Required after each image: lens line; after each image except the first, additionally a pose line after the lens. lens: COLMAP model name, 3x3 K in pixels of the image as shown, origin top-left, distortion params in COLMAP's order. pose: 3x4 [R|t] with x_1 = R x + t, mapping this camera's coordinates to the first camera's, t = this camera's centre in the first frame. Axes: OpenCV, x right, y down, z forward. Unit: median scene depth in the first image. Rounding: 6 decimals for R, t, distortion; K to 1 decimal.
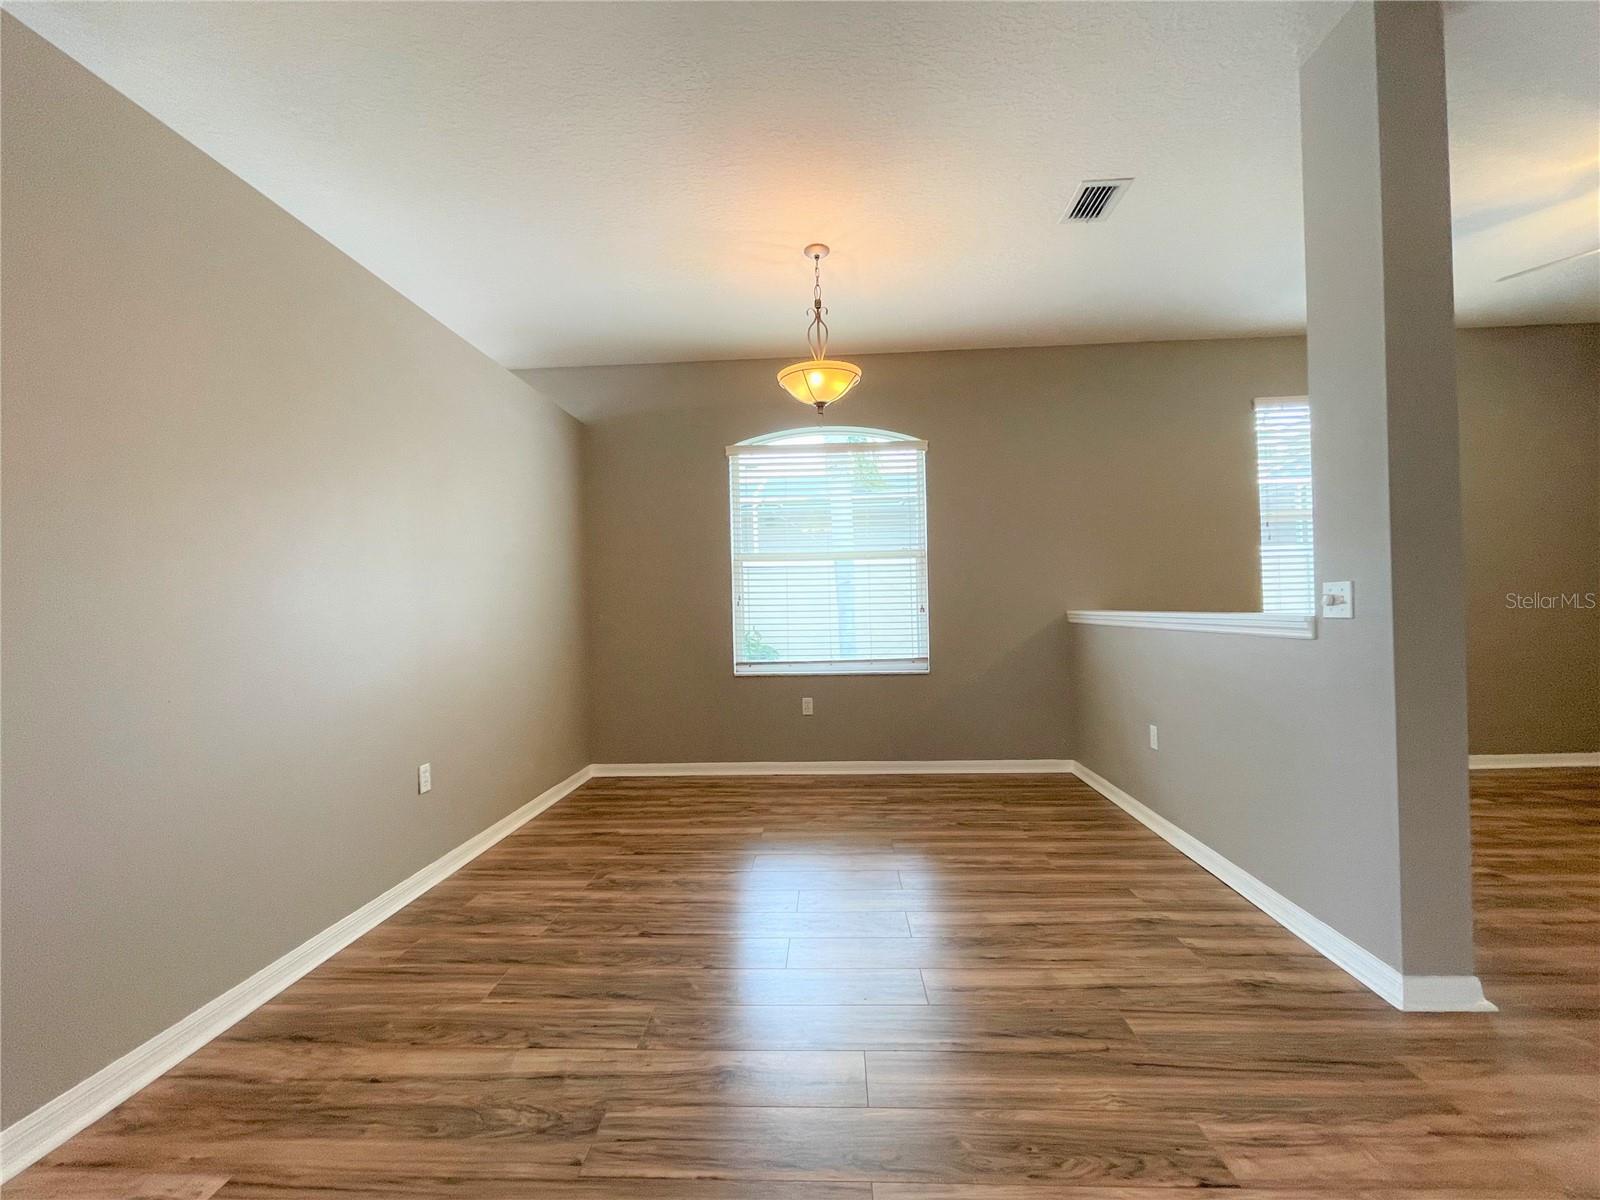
lens RADIAL K [[671.4, 0, 800.0], [0, 671.4, 600.0], [0, 0, 1]] dist [-0.004480, -0.000205]
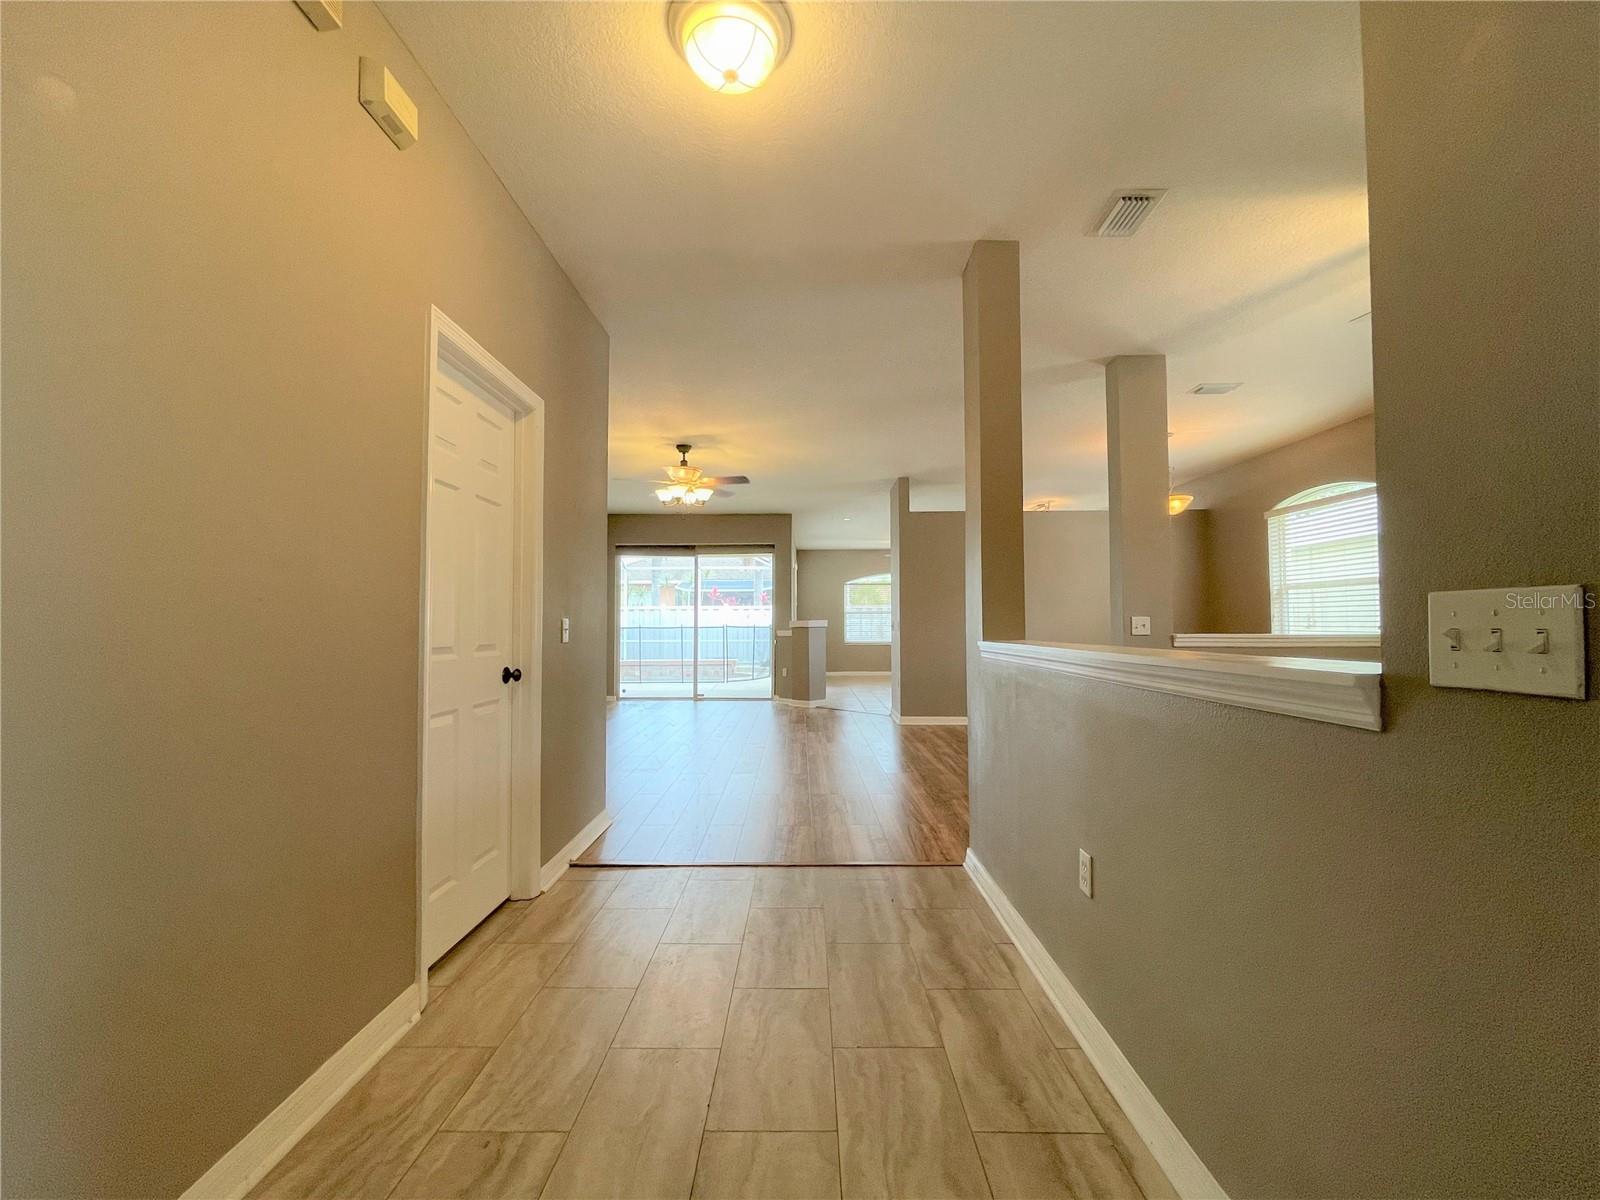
lens RADIAL K [[670.4, 0, 825.0], [0, 670.4, 599.2], [0, 0, 1]] dist [-0.000888, -0.000044]
pose [[0.080238, -0.016924, -0.996632, 1.808647], [0.013742, 0.999780, -0.015871, -0.041382], [0.996681, -0.012422, 0.080453, -0.103733]]
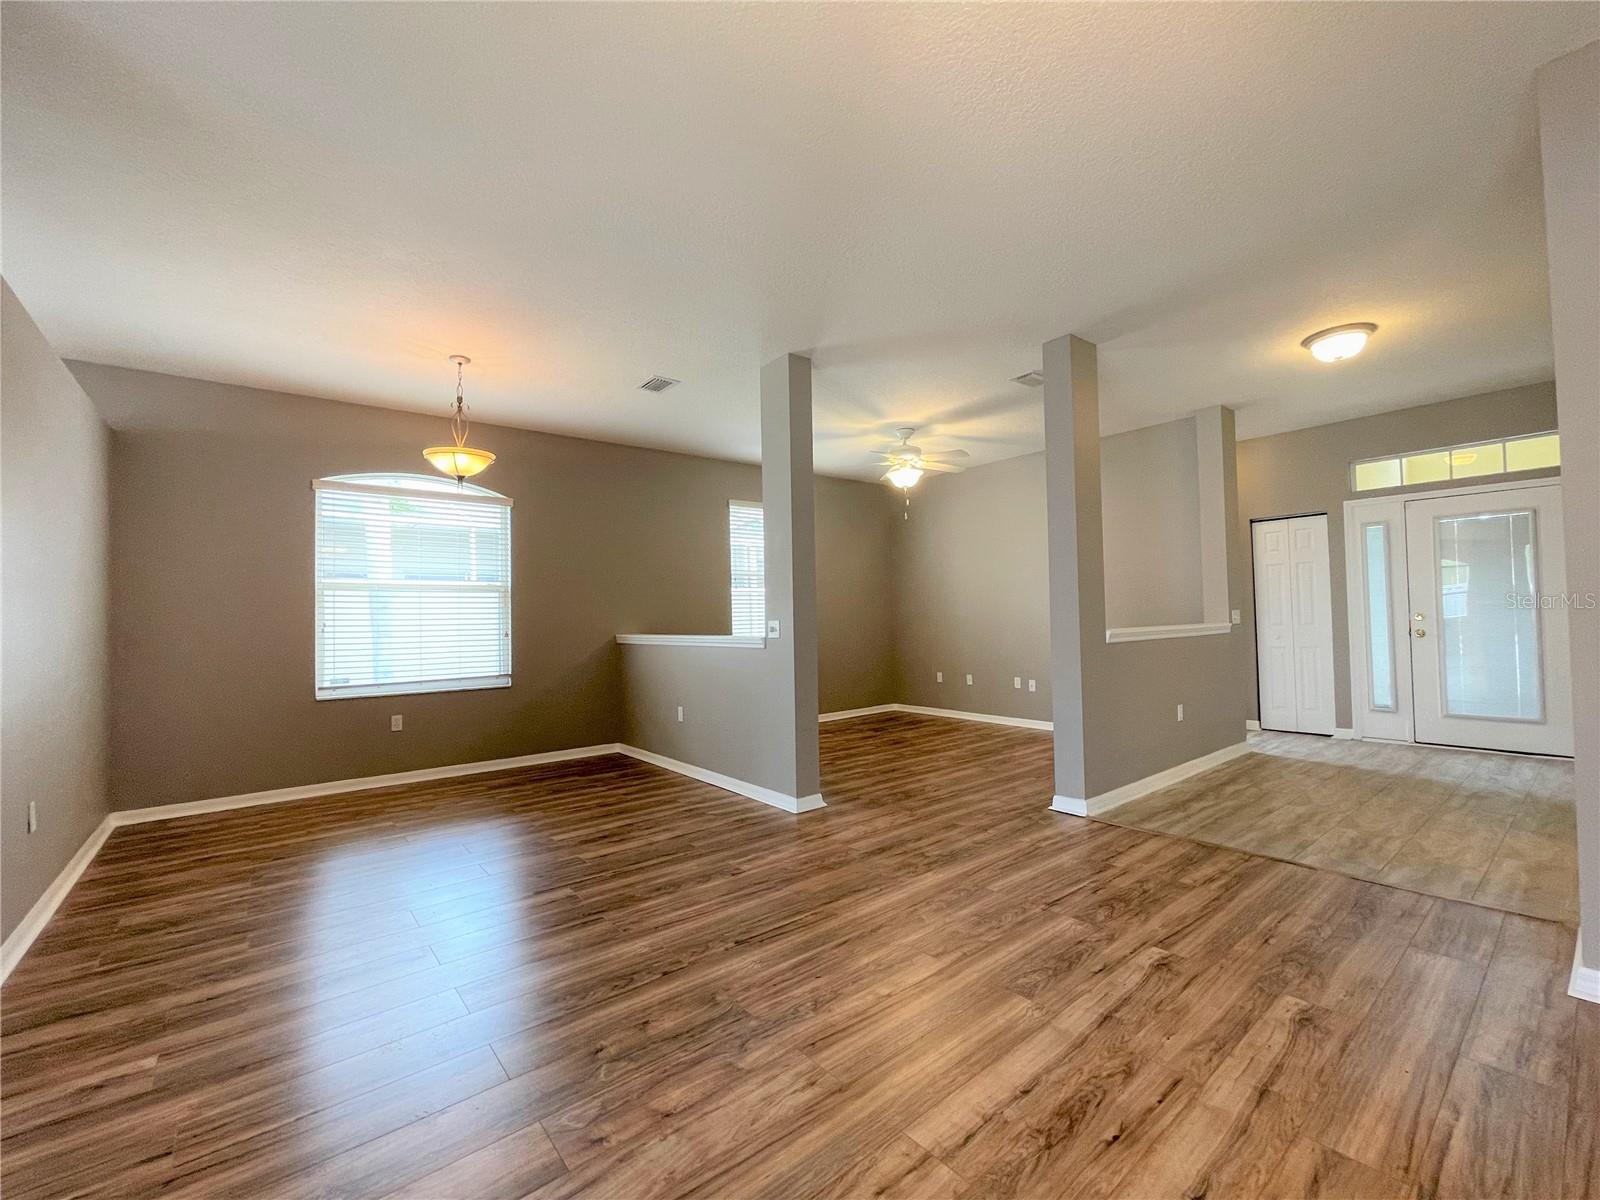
lens RADIAL K [[671.4, 0, 800.0], [0, 671.4, 600.0], [0, 0, 1]] dist [-0.004480, -0.000205]
pose [[0.742982, 0.025879, 0.668811, -0.334021], [-0.002971, 0.999370, -0.035370, -0.010404], [-0.669305, 0.024293, 0.742590, -0.379854]]
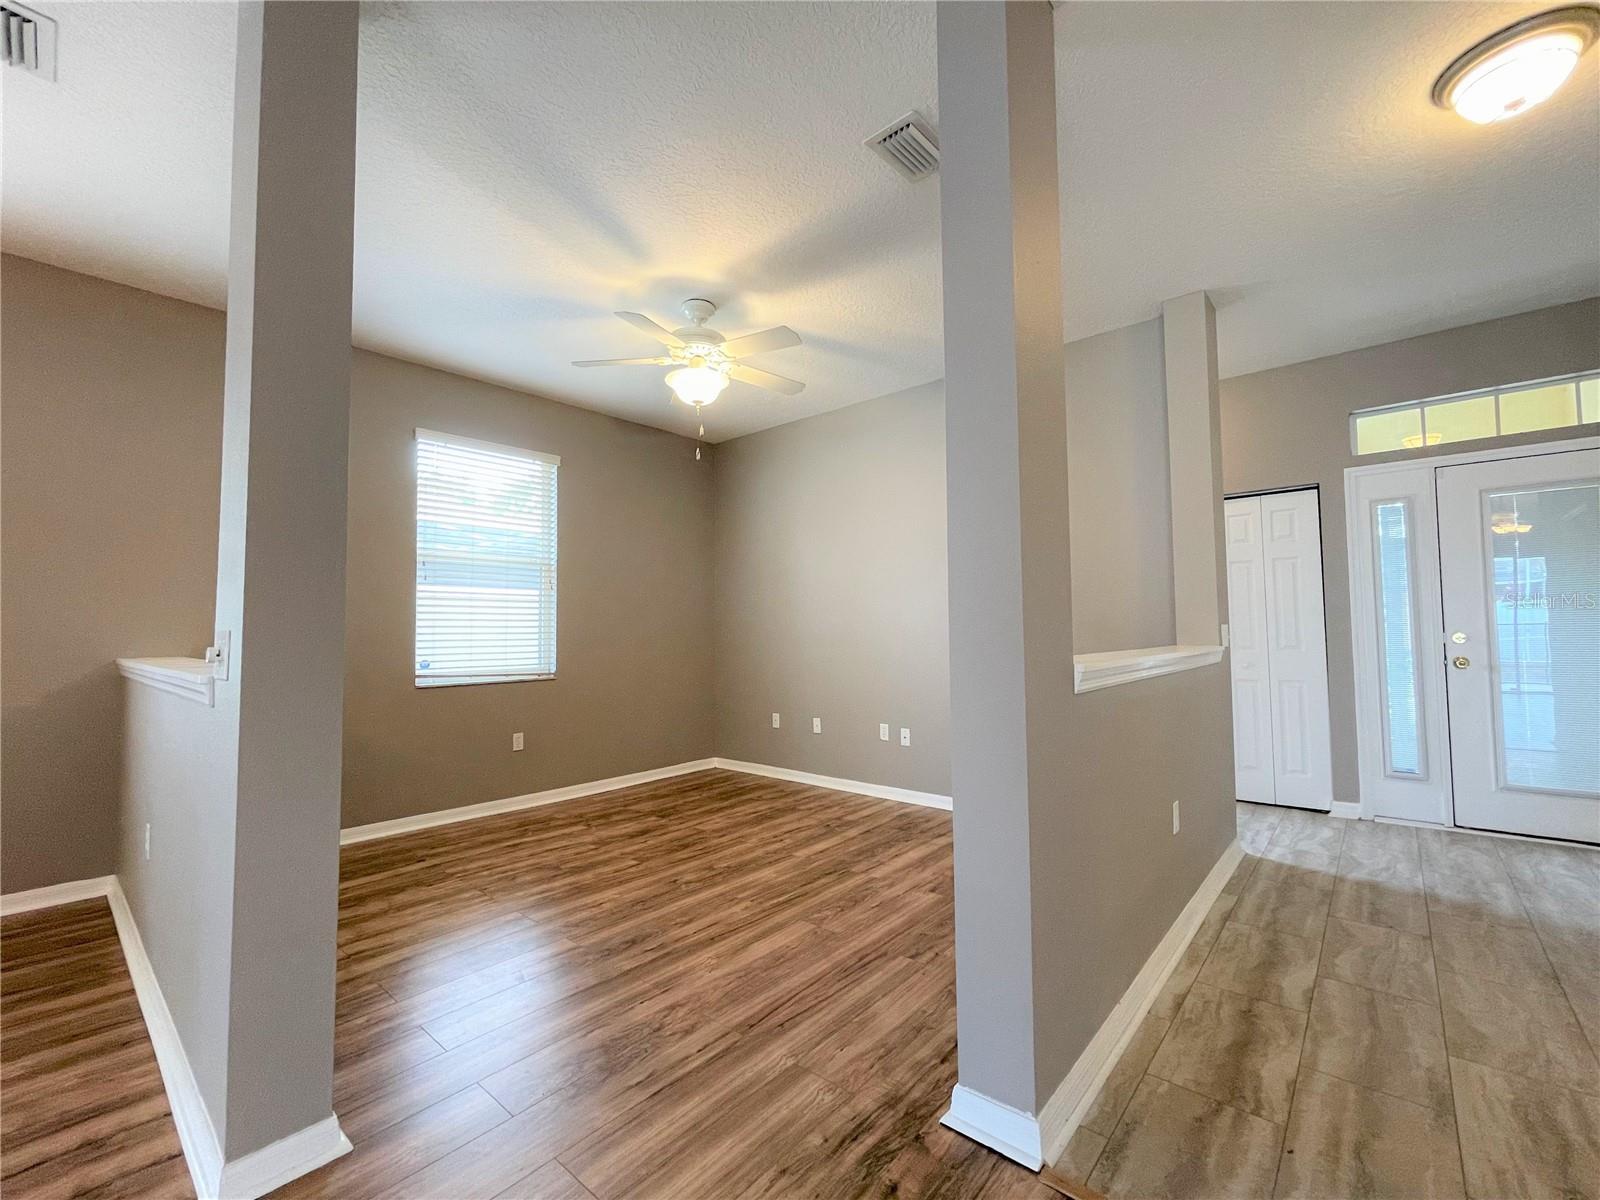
lens RADIAL K [[671.7, 0, 800.0], [0, 671.7, 600.0], [0, 0, 1]] dist [0.000808, -0.000335]
pose [[0.614608, 0.056611, 0.786799, 0.384657], [-0.011539, 0.997960, -0.062791, -0.012272], [-0.788748, 0.029513, 0.614007, 0.016263]]
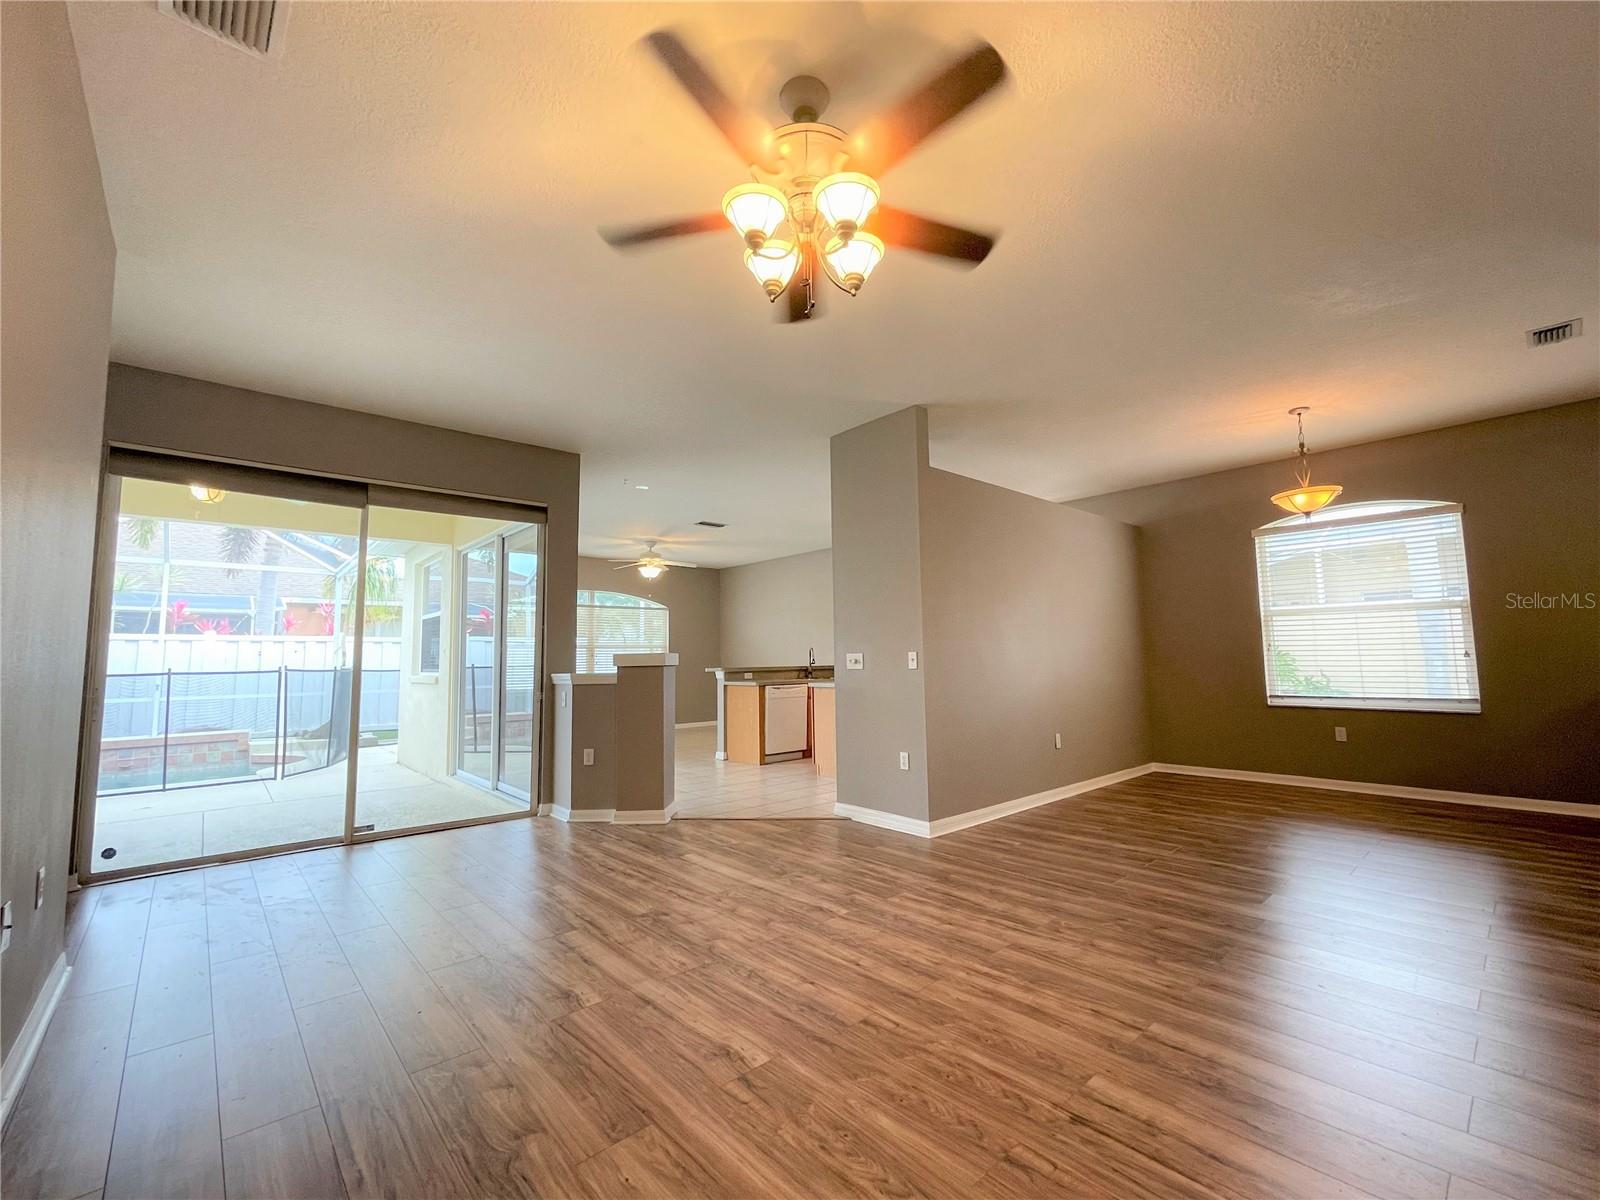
lens RADIAL K [[671.4, 0, 800.0], [0, 671.4, 600.0], [0, 0, 1]] dist [-0.004480, -0.000205]
pose [[0.705998, -0.052262, -0.706283, 0.259369], [0.007973, 0.997797, -0.065864, -0.016347], [0.708169, 0.040869, 0.704859, -0.768077]]
